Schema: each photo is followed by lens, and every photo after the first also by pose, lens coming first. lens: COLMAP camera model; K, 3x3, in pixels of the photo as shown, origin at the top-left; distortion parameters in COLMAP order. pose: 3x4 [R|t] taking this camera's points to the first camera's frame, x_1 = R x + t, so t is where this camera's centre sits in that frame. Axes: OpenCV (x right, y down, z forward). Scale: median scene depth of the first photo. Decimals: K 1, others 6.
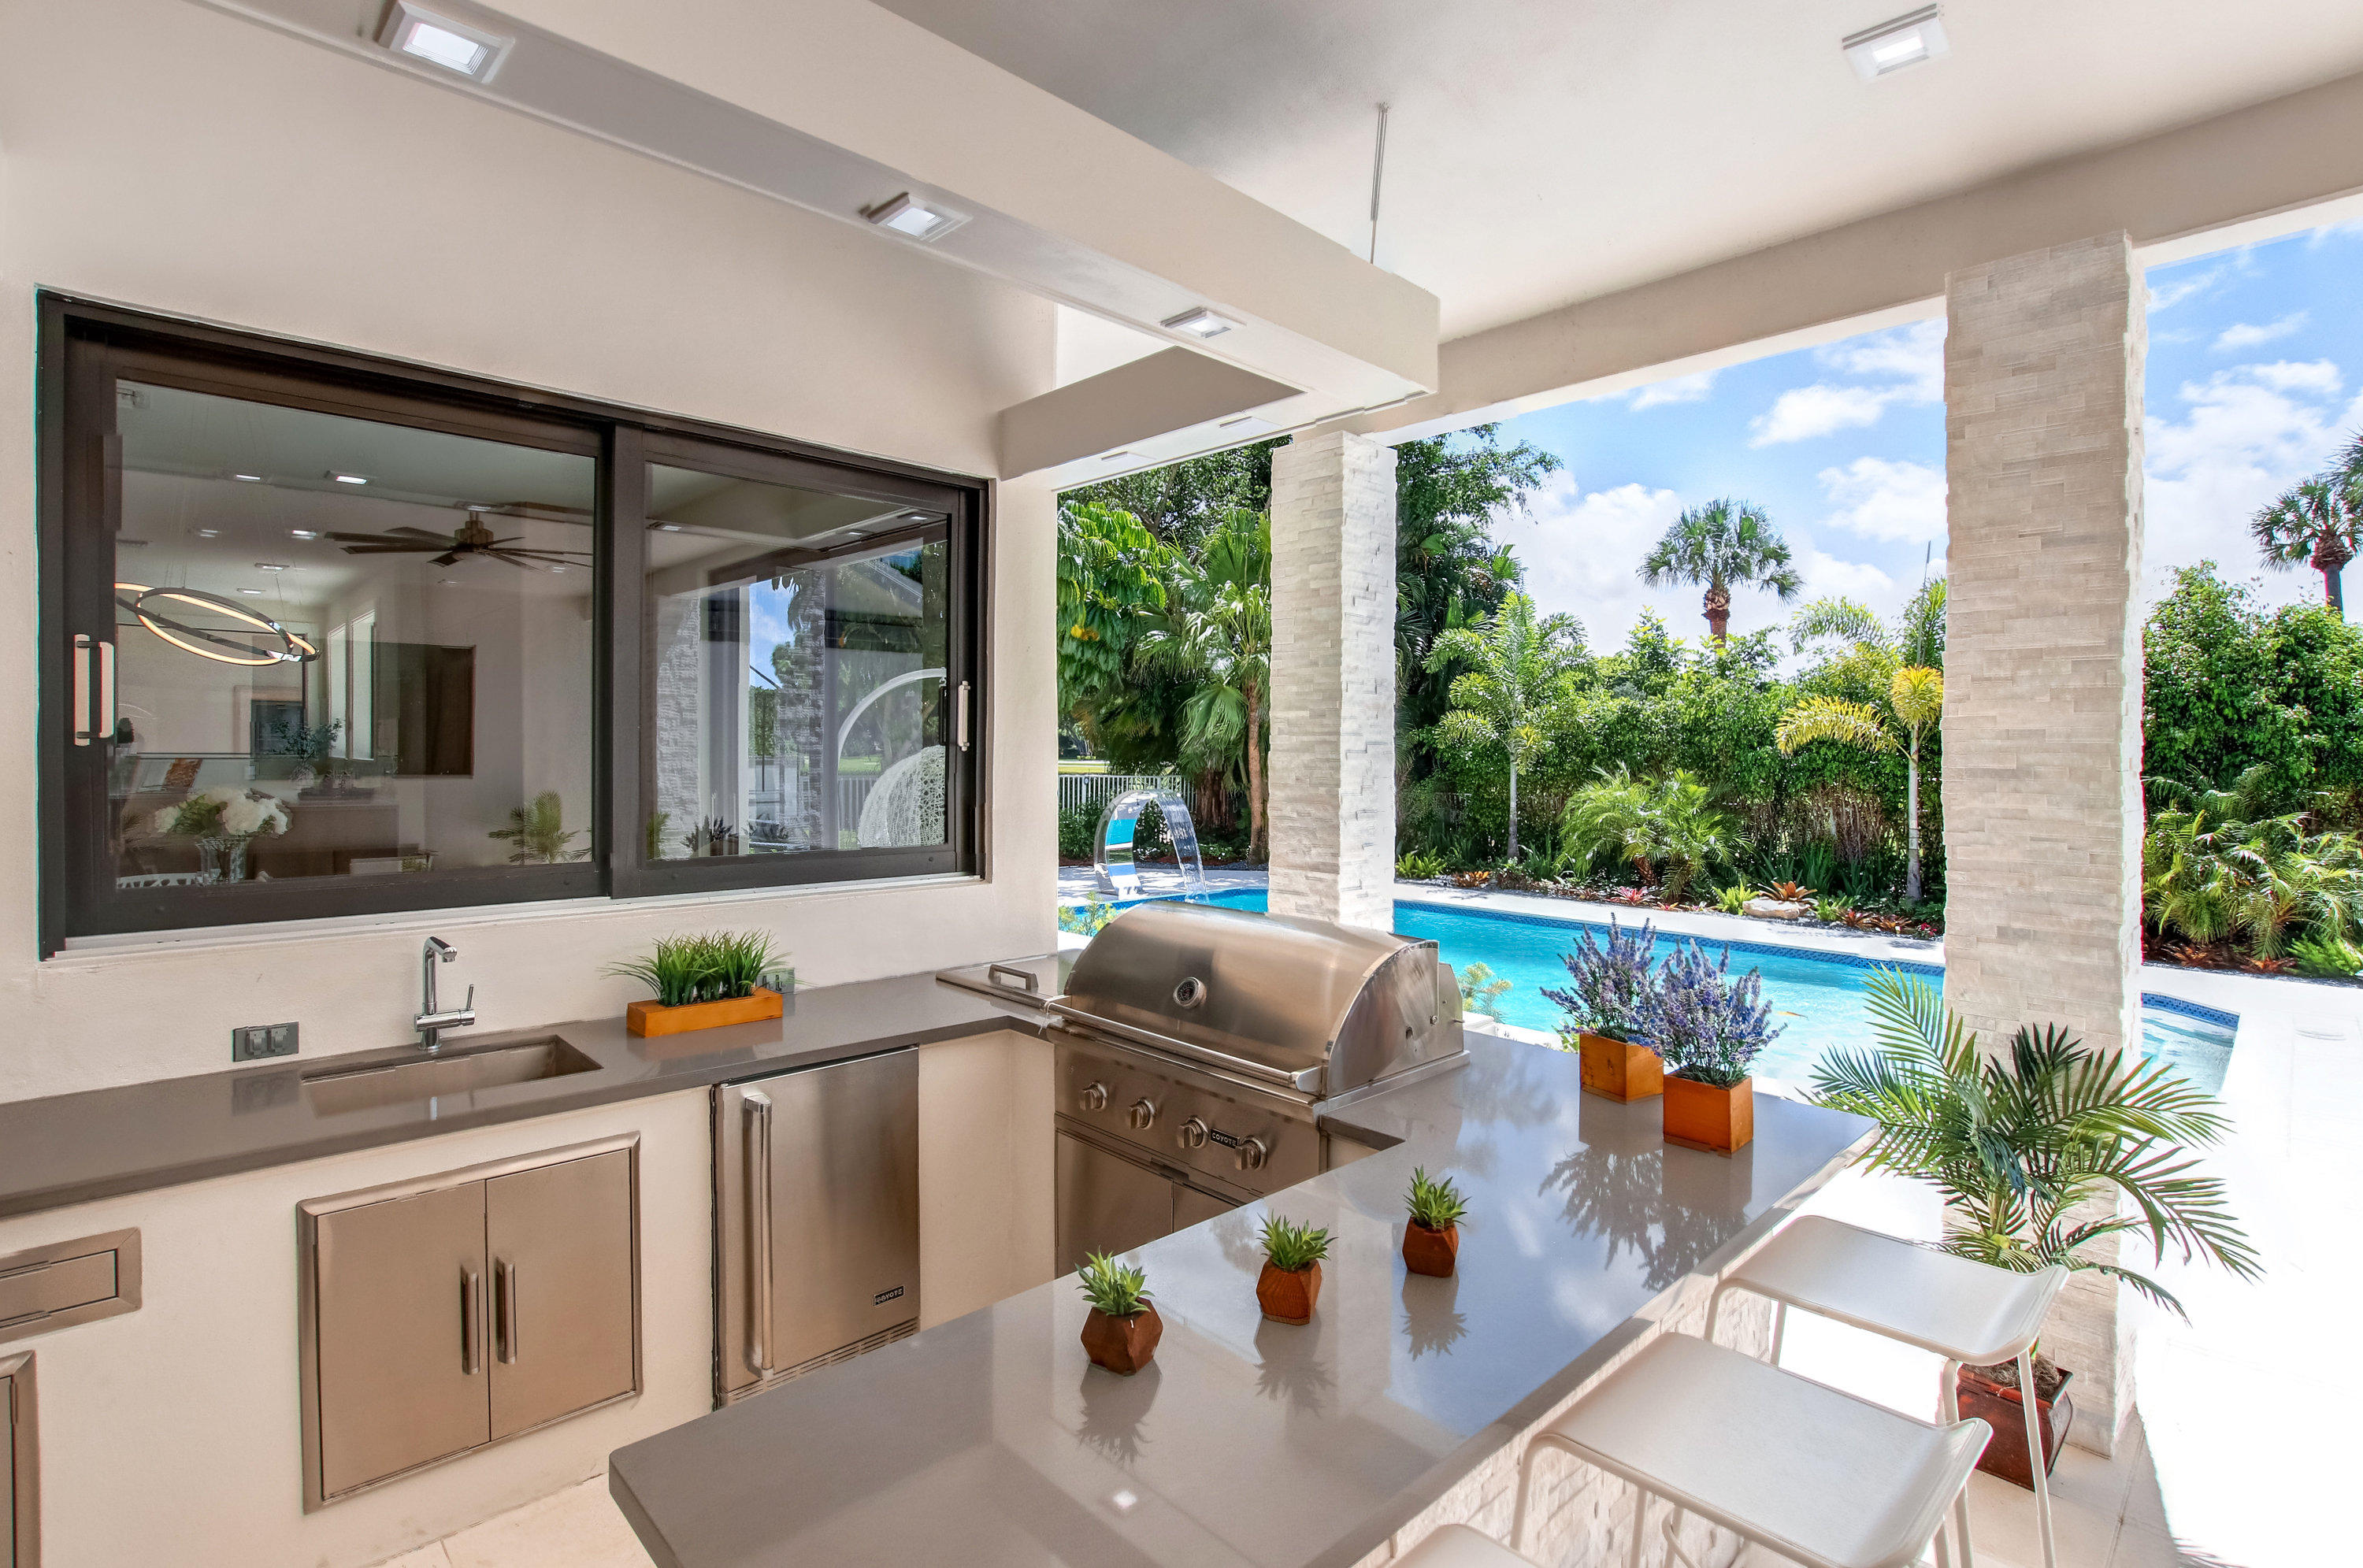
lens RADIAL K [[1102.7, 0, 1204.2], [0, 1102.7, 755.1], [0, 0, 1]] dist [-0.018253, 0.001676]
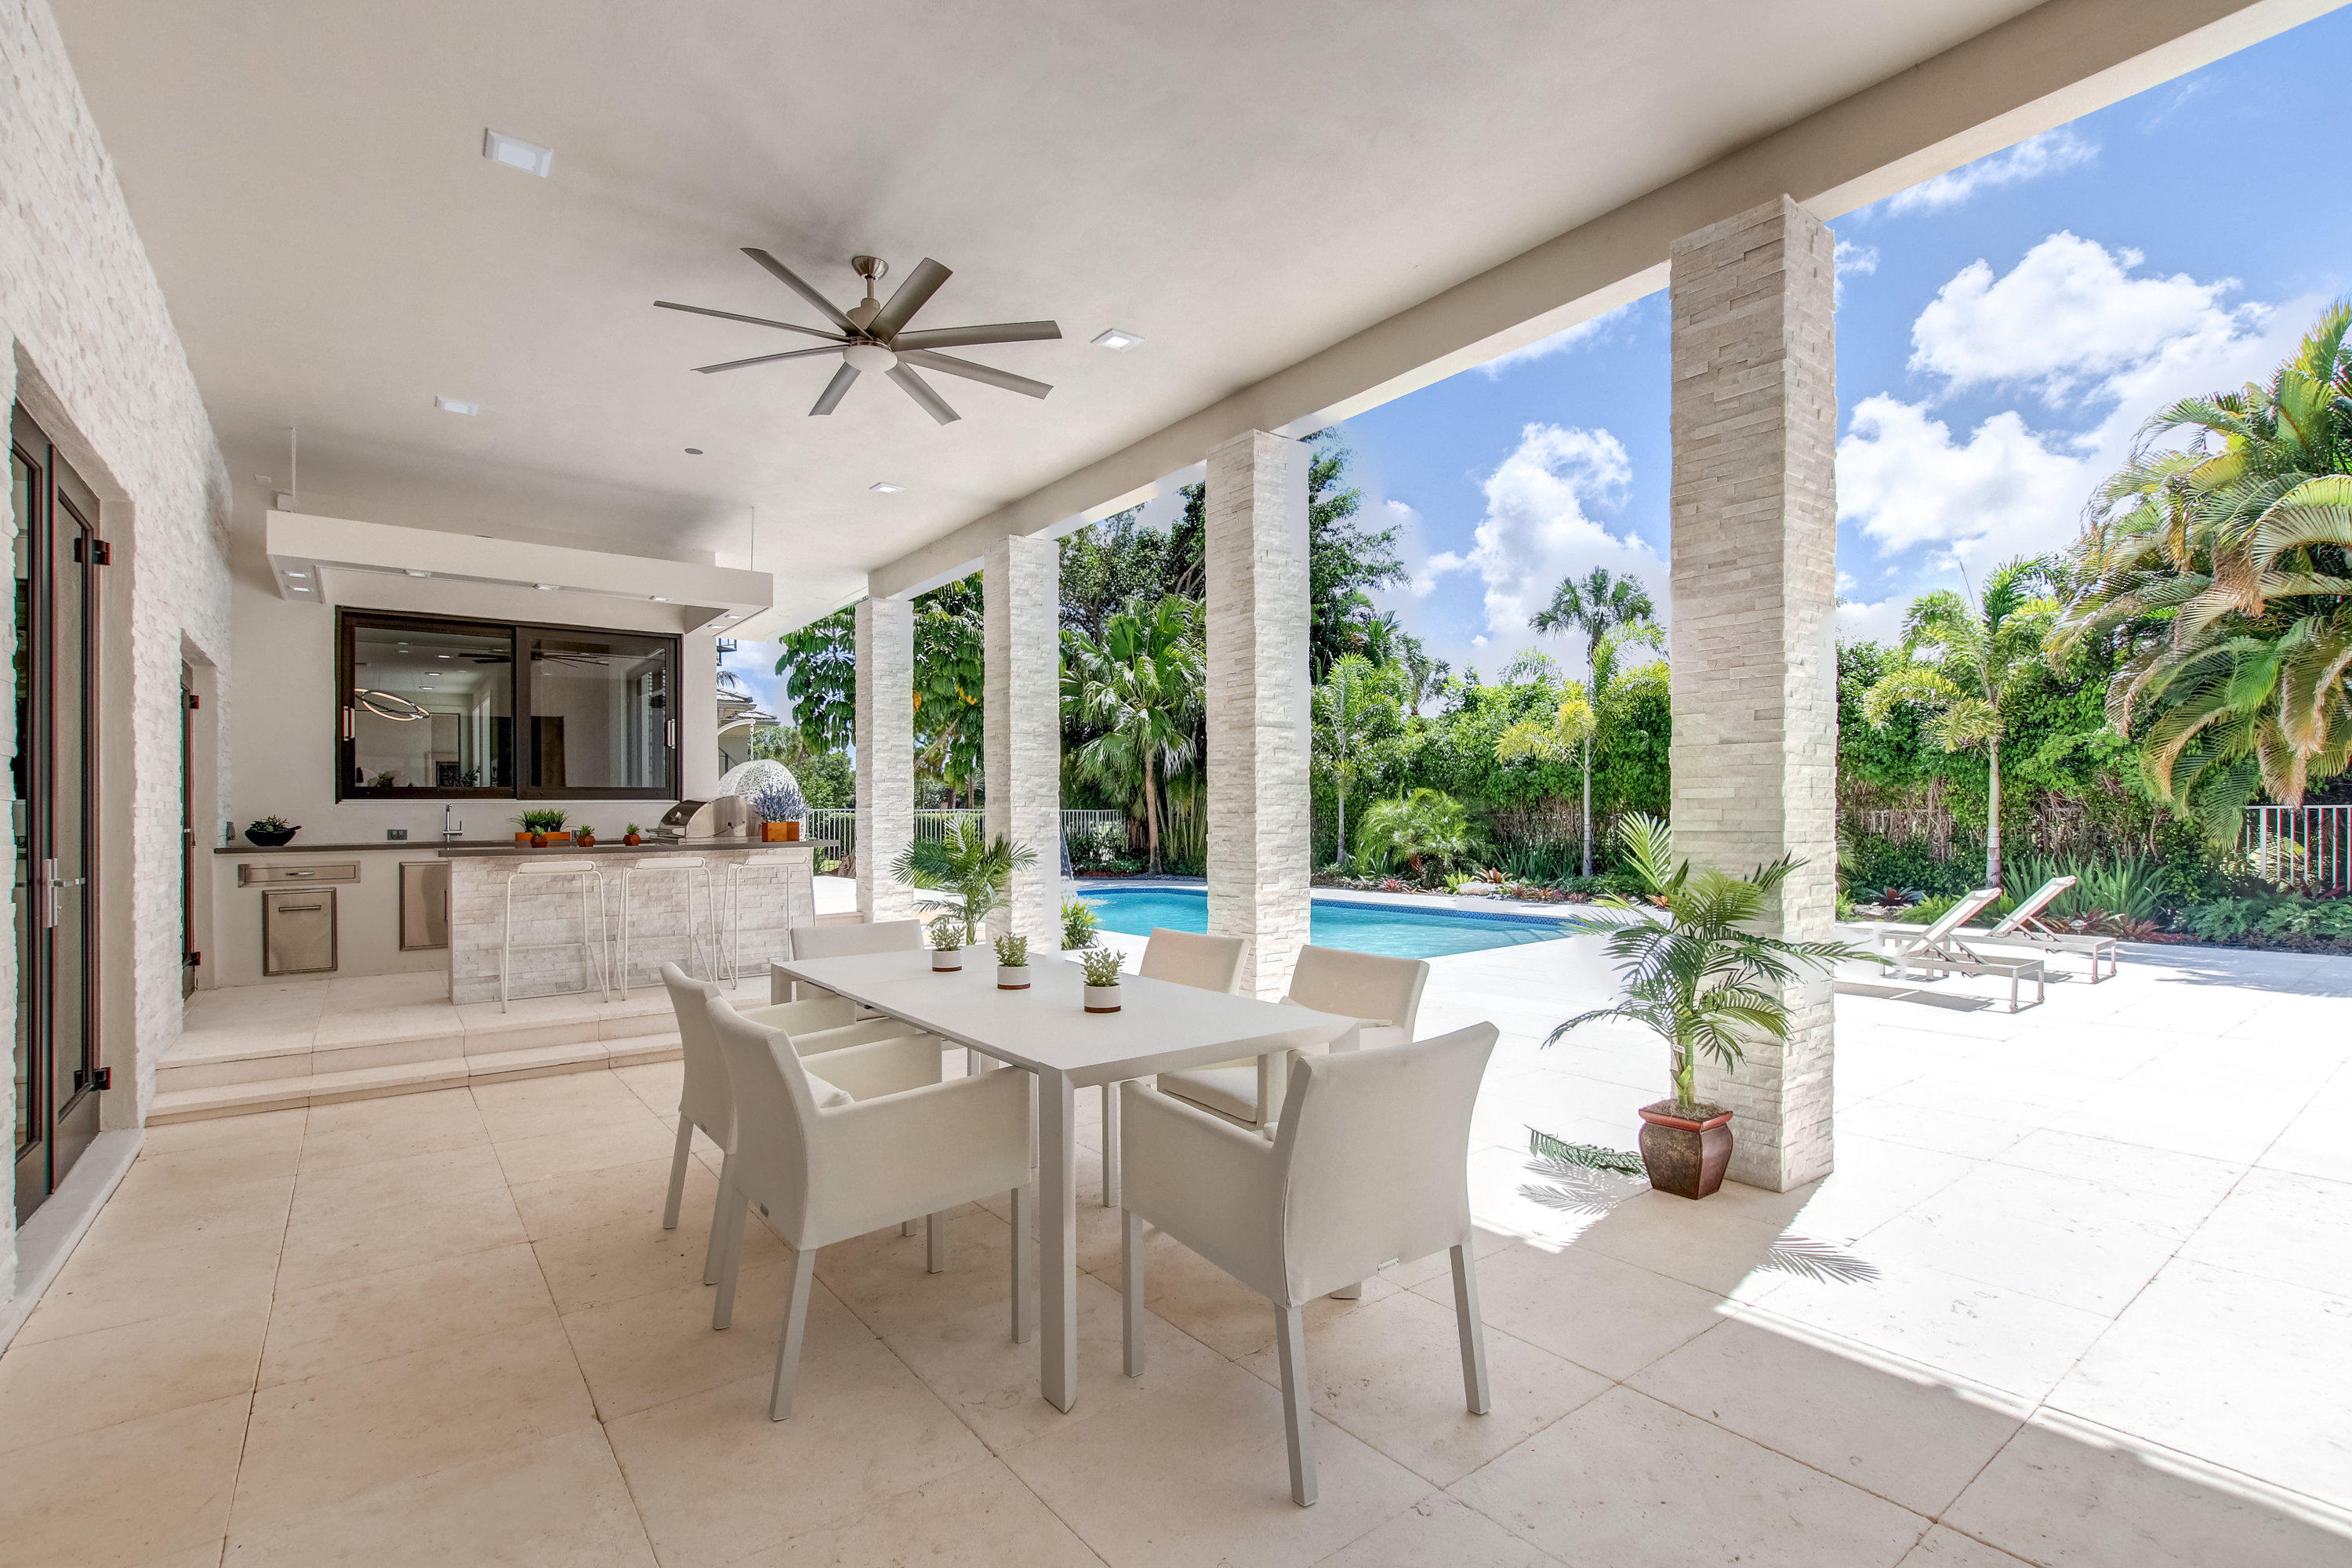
lens RADIAL K [[1097.6, 0, 1180.4], [0, 1097.6, 789.2], [0, 0, 1]] dist [-0.018253, 0.001676]
pose [[0.990591, -0.021105, -0.135218, 0.312815], [0.017636, 0.999485, -0.026803, 0.044254], [0.135714, 0.024166, 0.990453, -0.313093]]
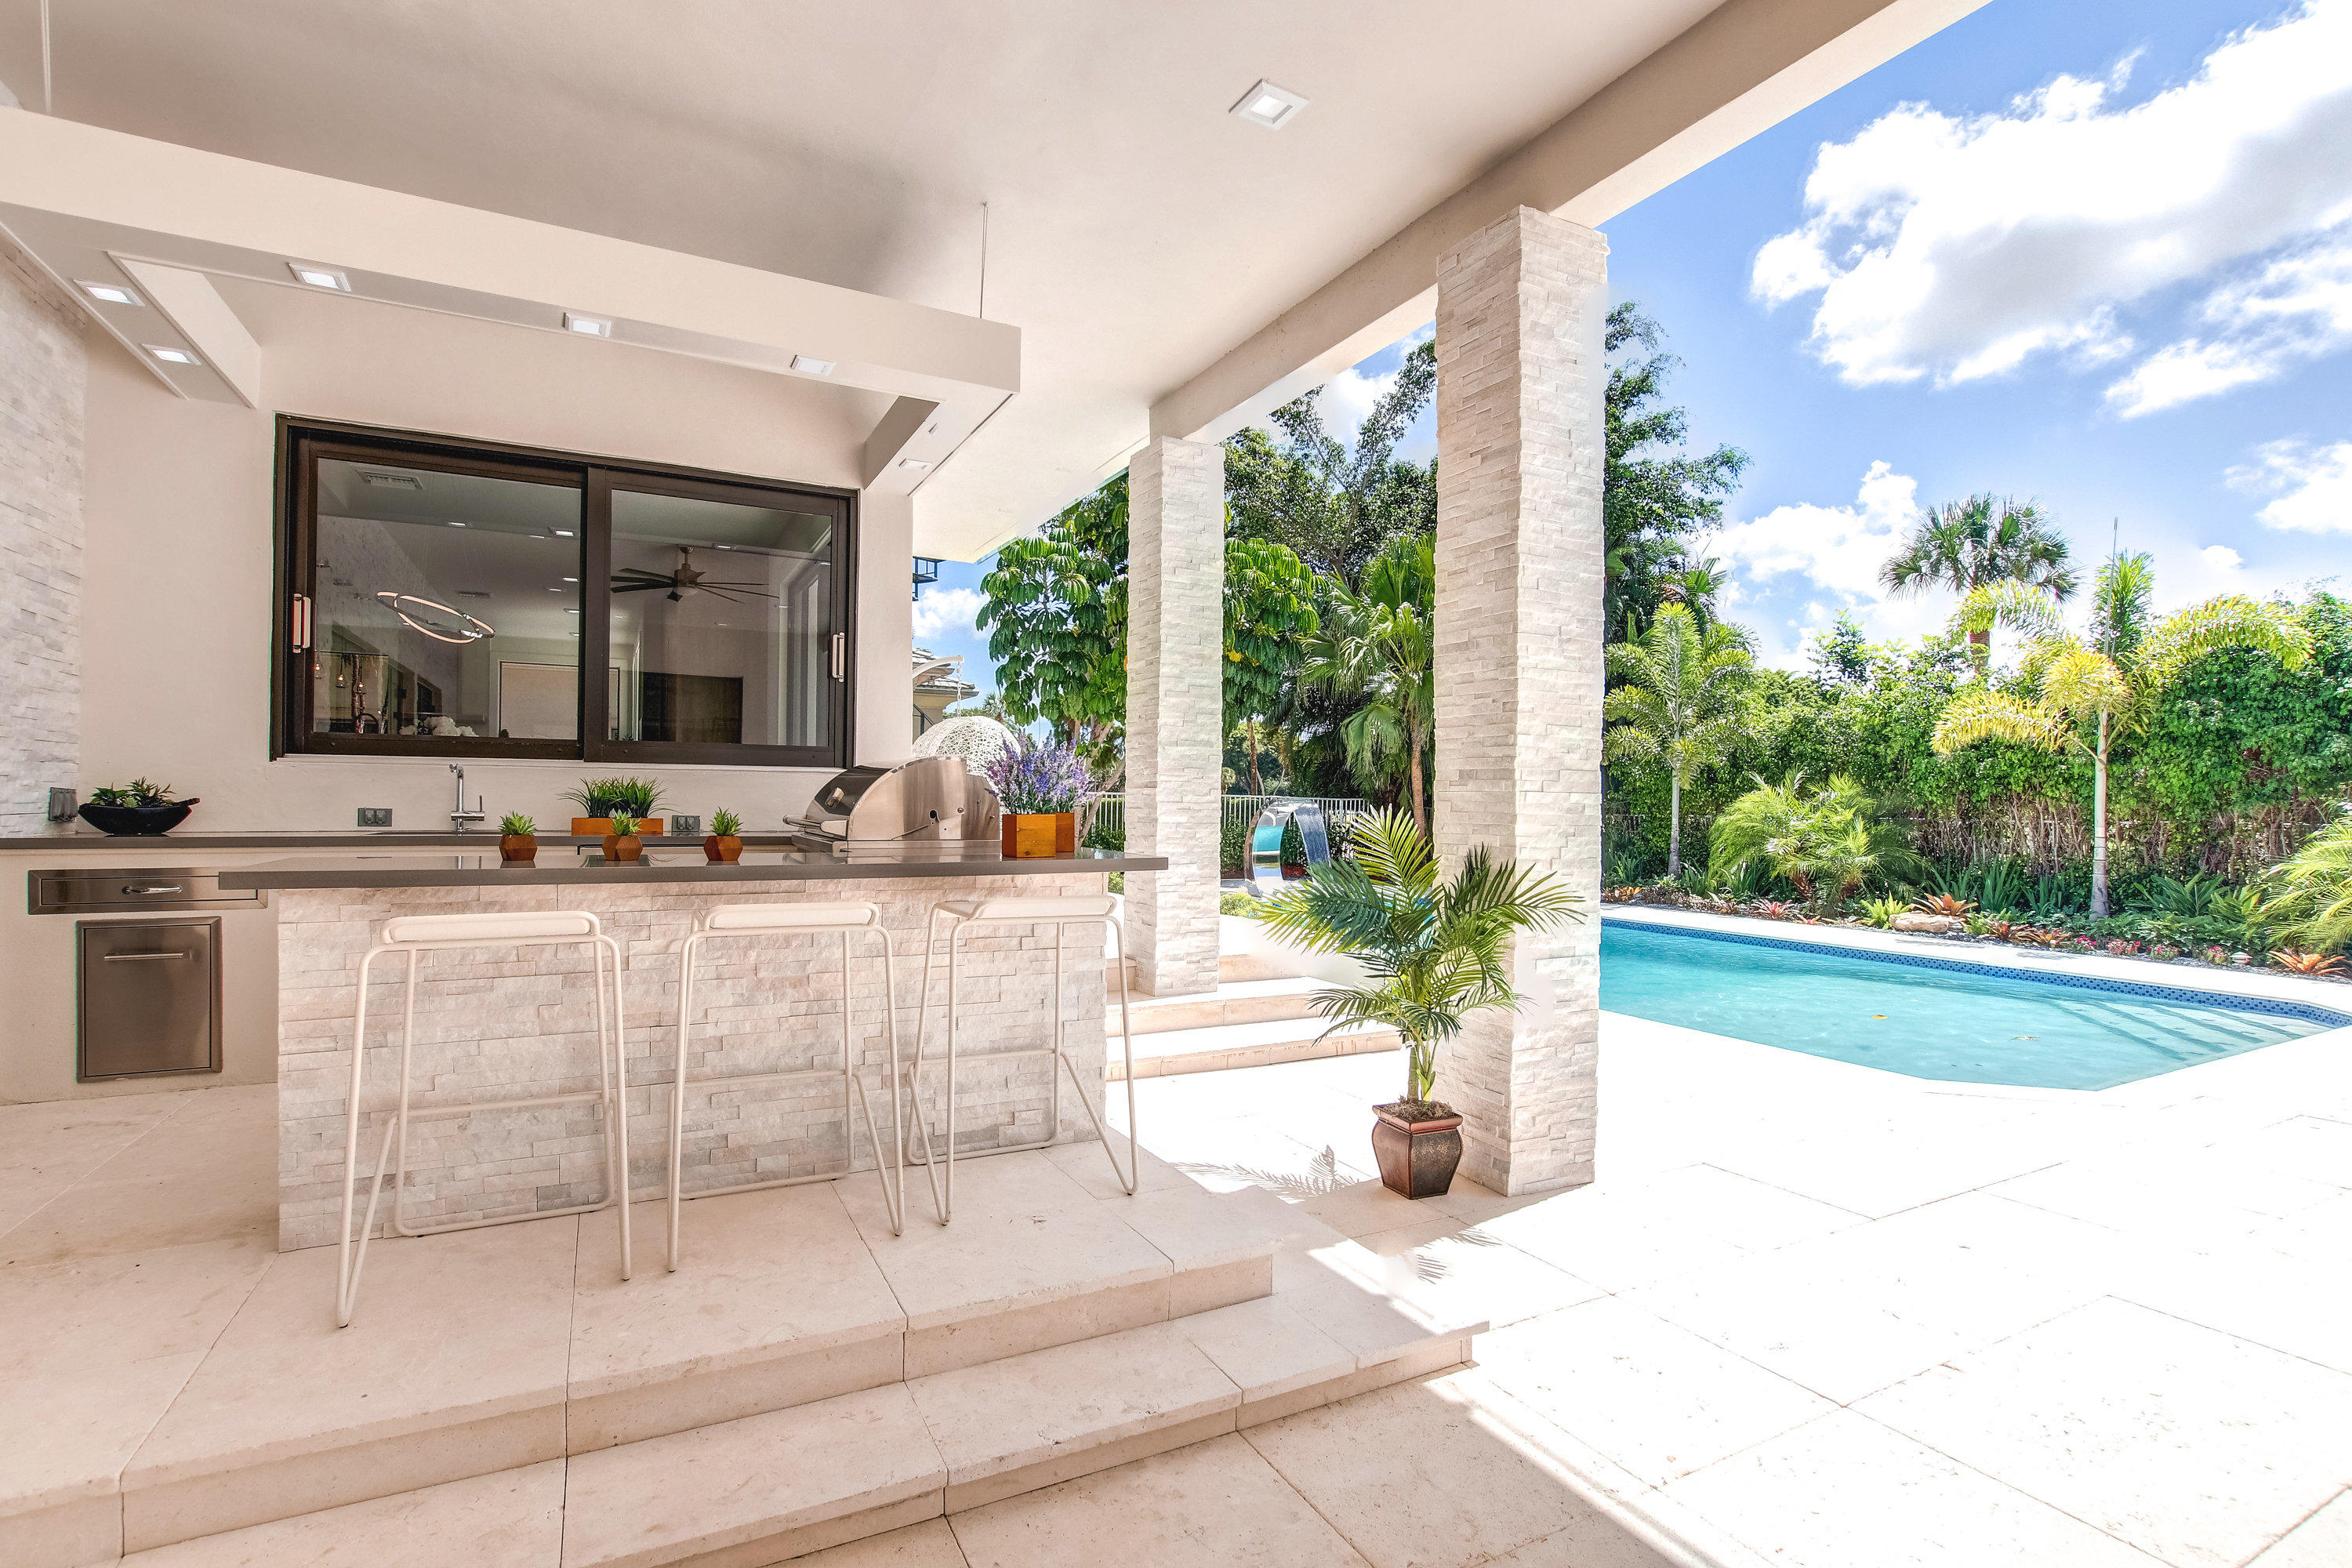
lens RADIAL K [[1097.6, 0, 1177.3], [0, 1097.6, 780.6], [0, 0, 1]] dist [-0.018253, 0.001676]
pose [[0.956723, -0.000893, -0.290998, 0.160535], [-0.006516, 0.999679, -0.024491, 0.041131], [0.290927, 0.025327, 0.956410, -0.057676]]
